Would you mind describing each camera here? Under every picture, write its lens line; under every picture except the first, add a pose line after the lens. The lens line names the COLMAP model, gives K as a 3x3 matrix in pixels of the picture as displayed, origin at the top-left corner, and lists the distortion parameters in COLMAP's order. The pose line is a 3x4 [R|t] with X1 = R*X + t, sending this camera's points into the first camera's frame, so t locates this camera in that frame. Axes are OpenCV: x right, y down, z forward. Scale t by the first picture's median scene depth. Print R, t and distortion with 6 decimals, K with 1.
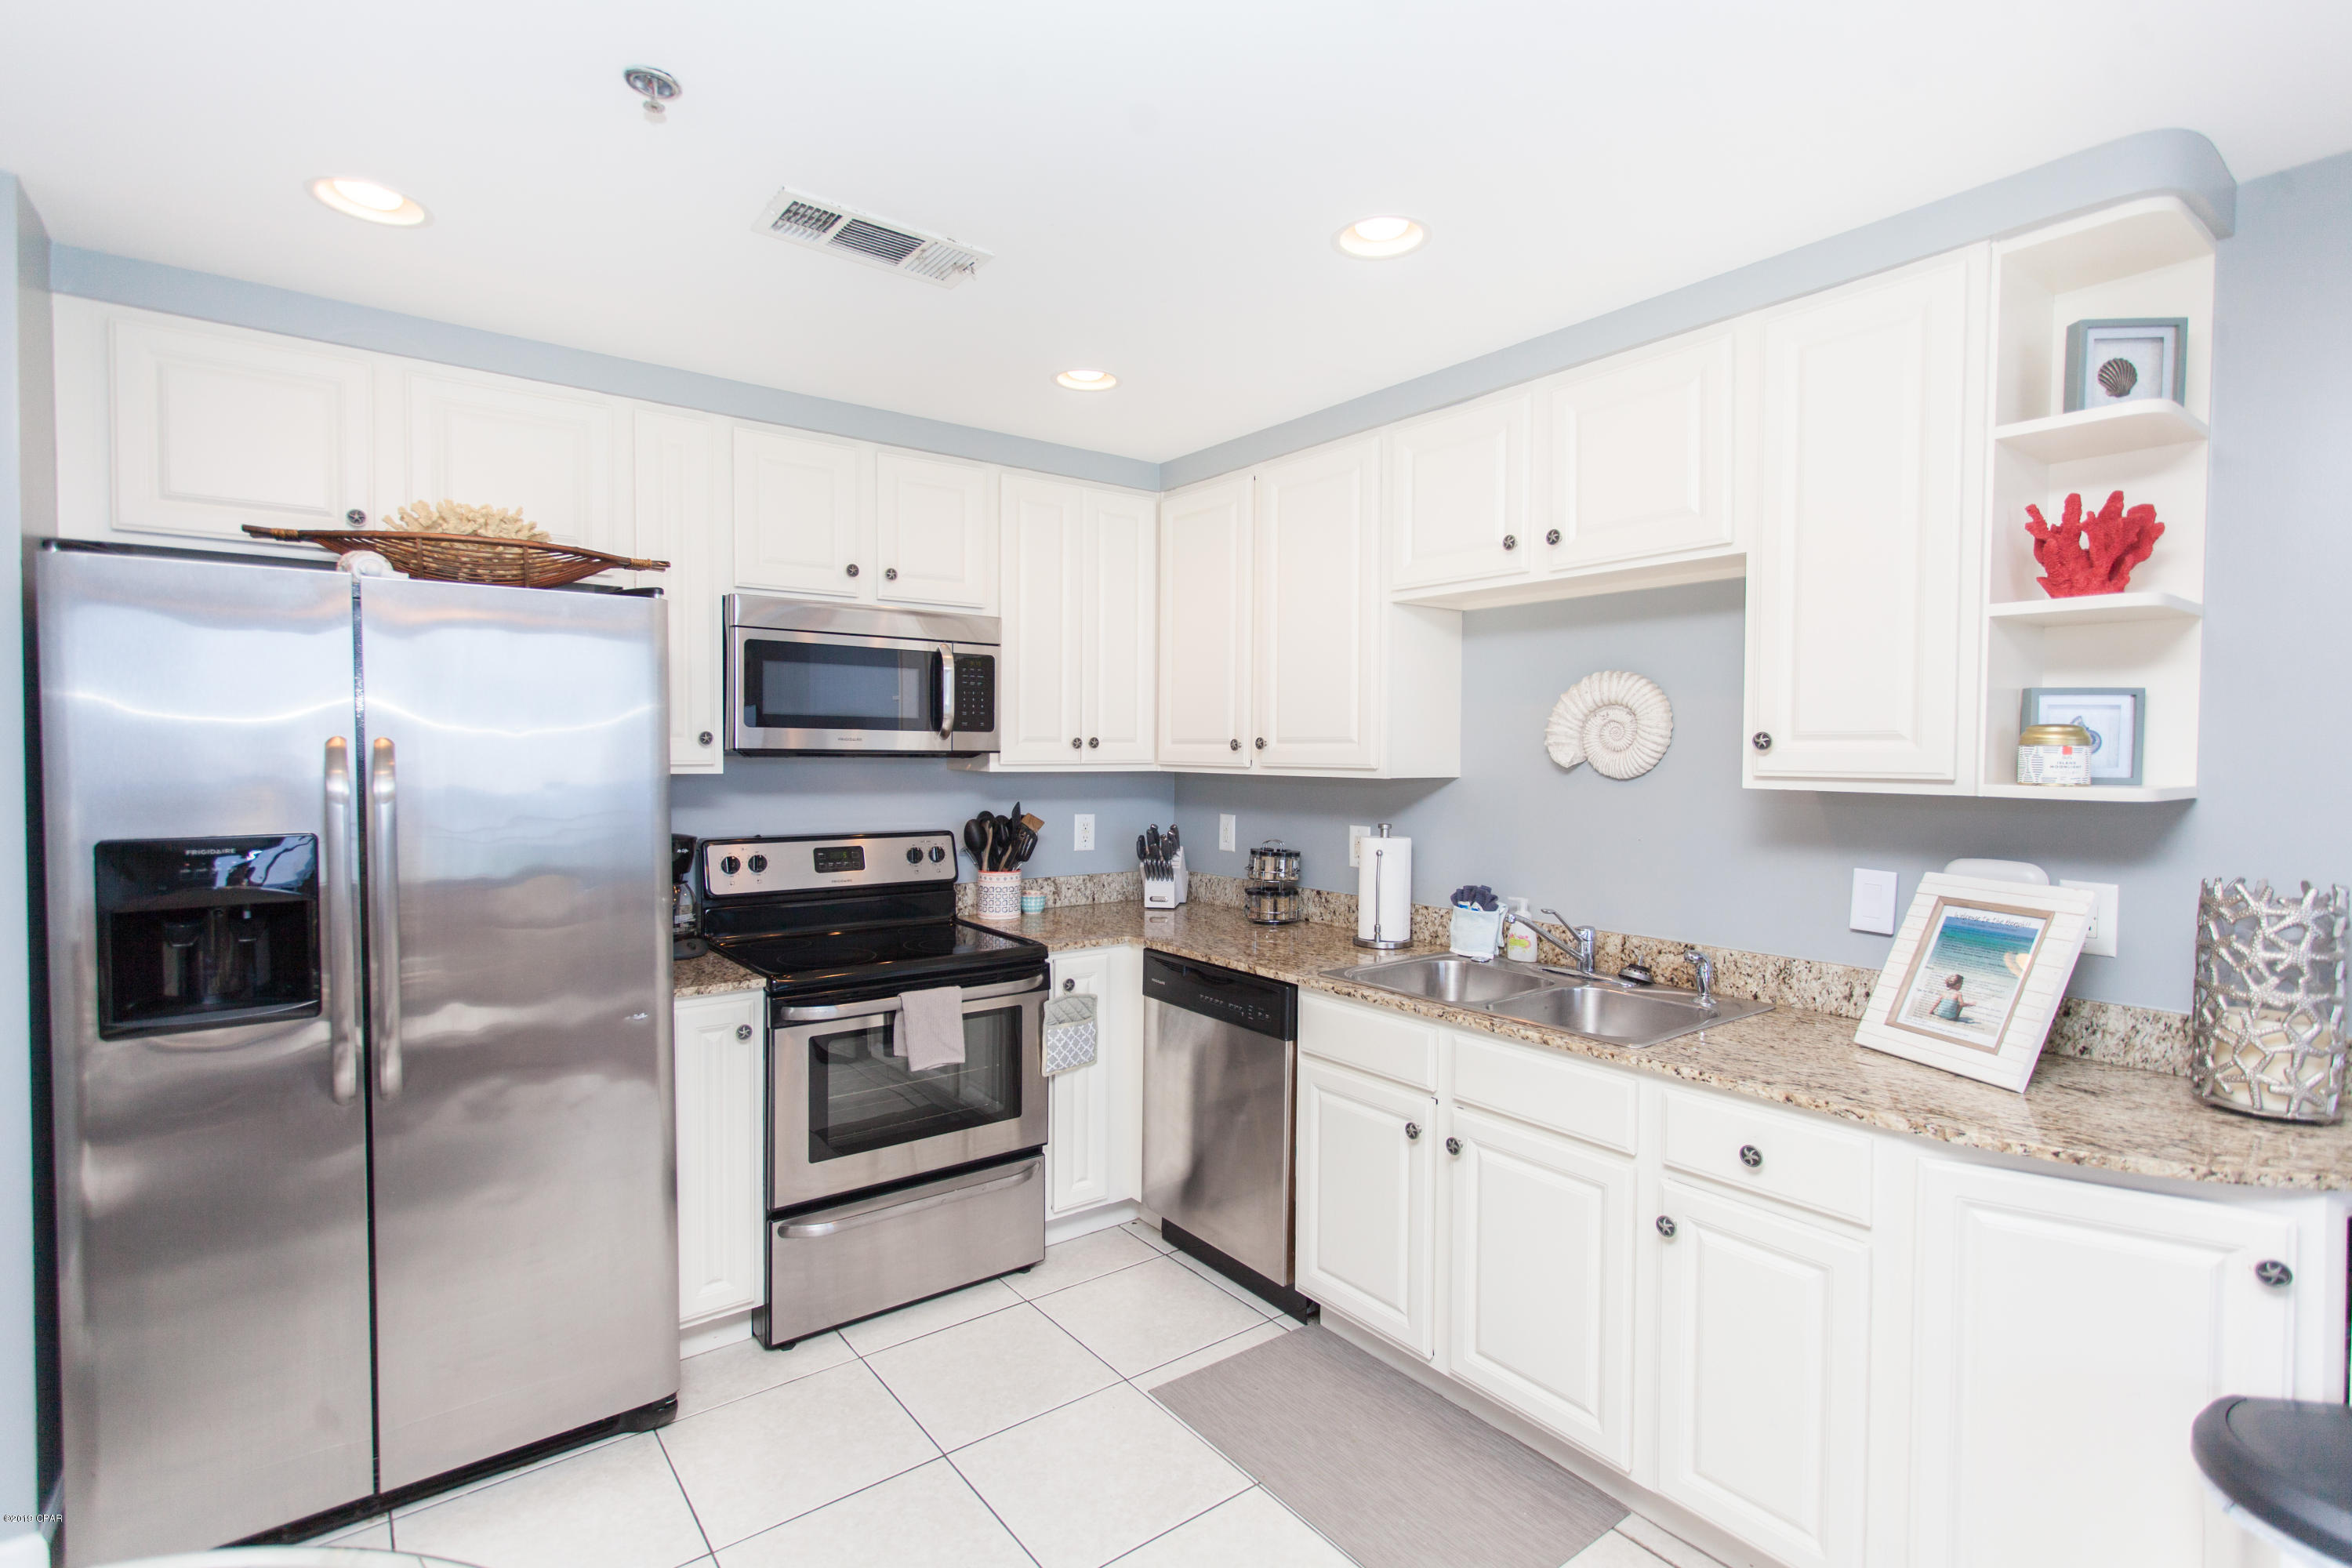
lens RADIAL K [[1112.3, 0, 1177.9], [0, 1112.3, 784.0], [0, 0, 1]] dist [0.002647, 0.003331]
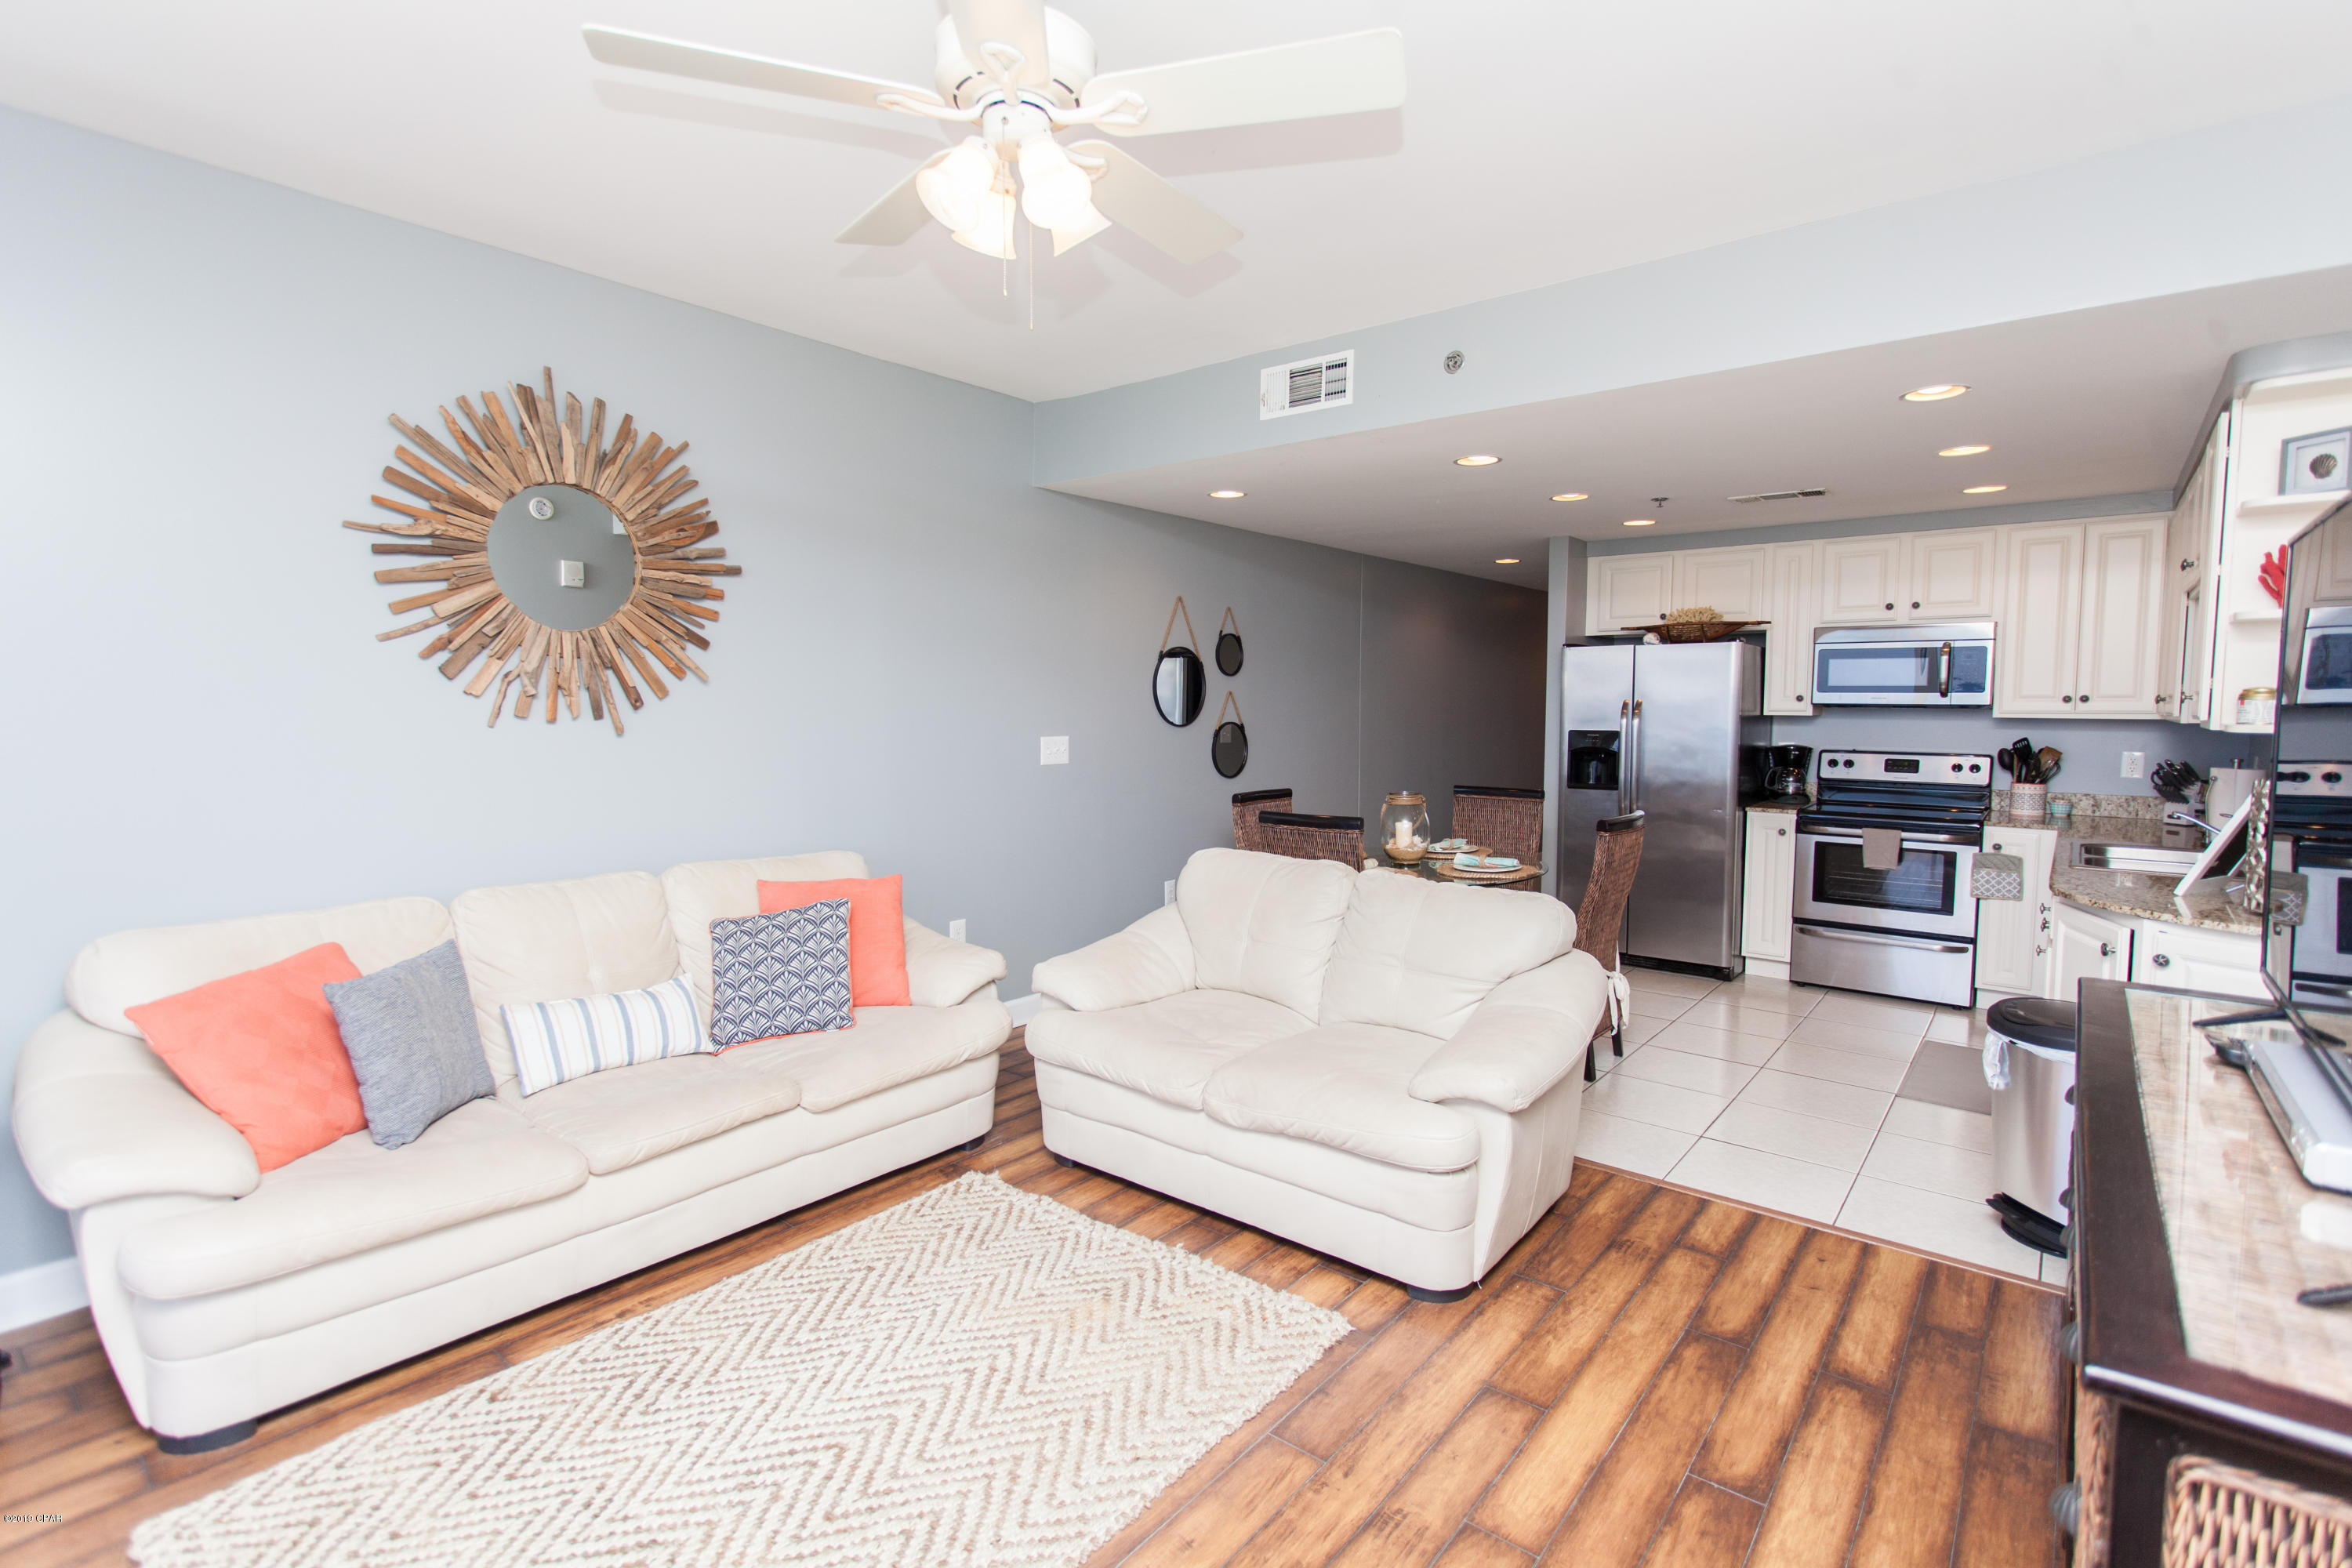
lens RADIAL K [[1112.3, 0, 1177.6], [0, 1112.3, 782.6], [0, 0, 1]] dist [0.002647, 0.003331]
pose [[0.228589, 0.067251, -0.971197, 1.349503], [-0.032919, 0.997575, 0.061329, 0.027478], [0.972966, 0.017952, 0.230248, -0.618688]]
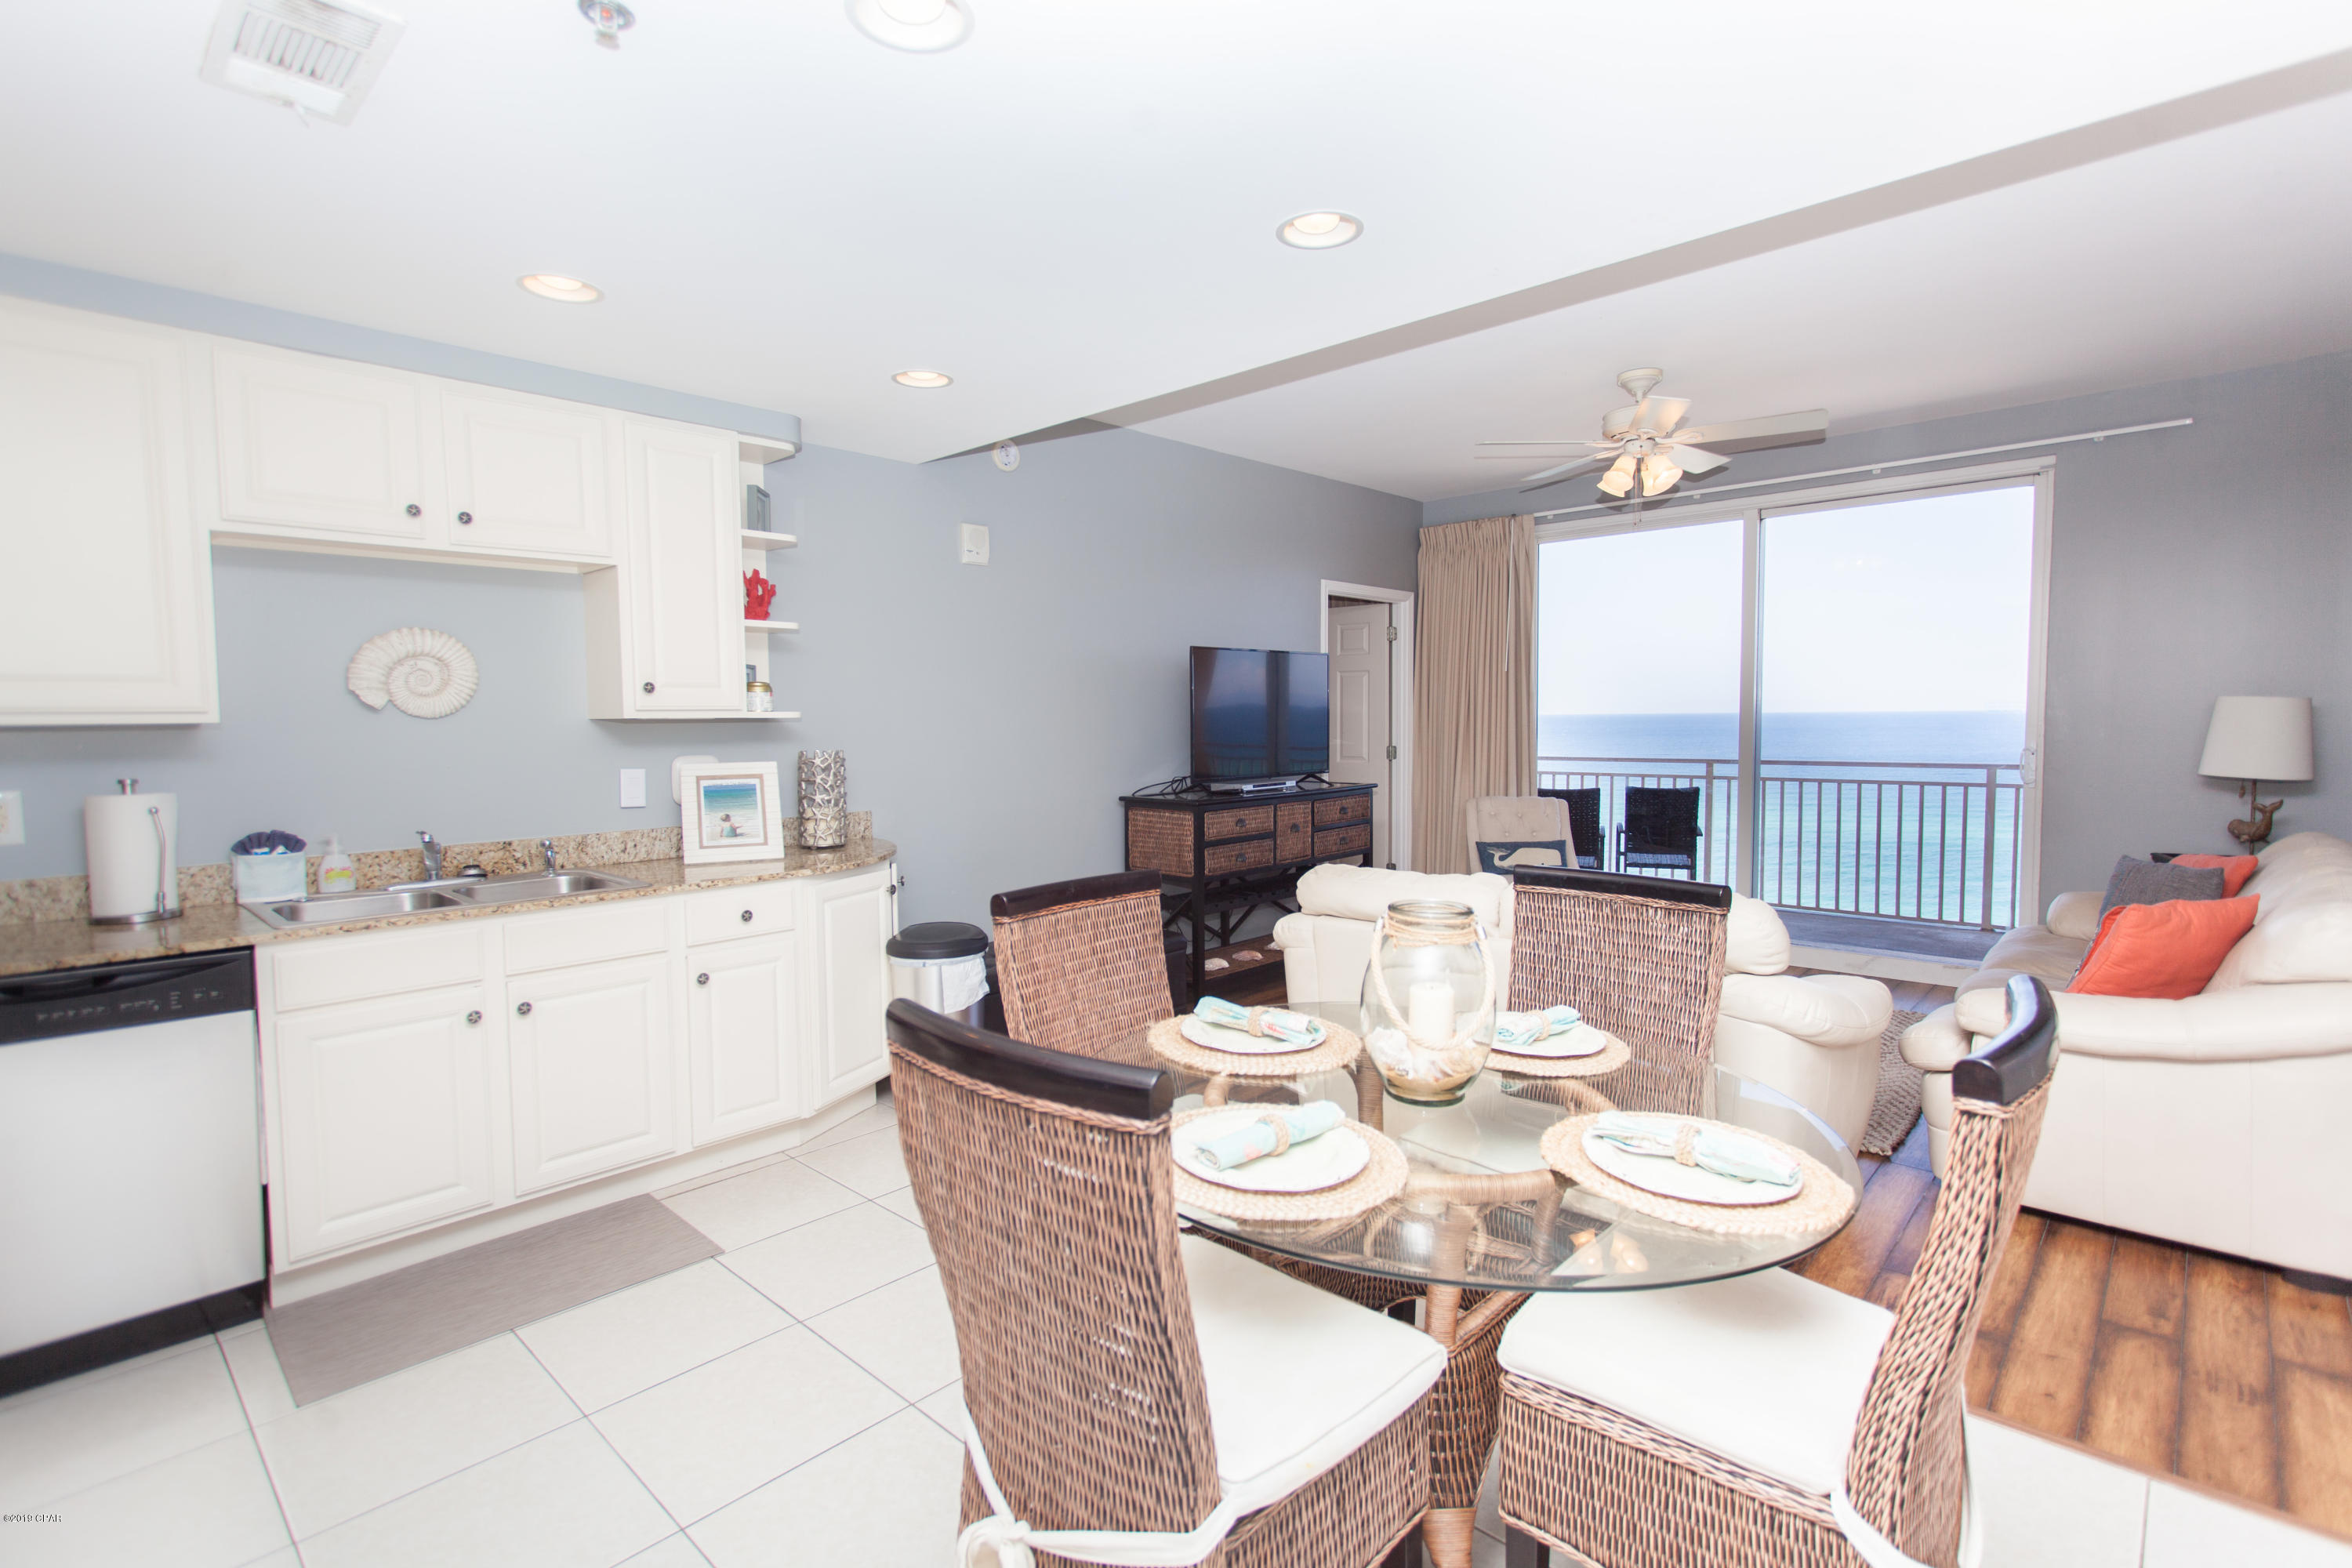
lens RADIAL K [[1112.3, 0, 1177.4], [0, 1112.3, 780.0], [0, 0, 1]] dist [0.002647, 0.003331]
pose [[-0.157786, -0.056342, 0.985865, -0.913224], [0.043430, 0.997009, 0.063930, 0.019477], [-0.986518, 0.052904, -0.154867, 0.386416]]
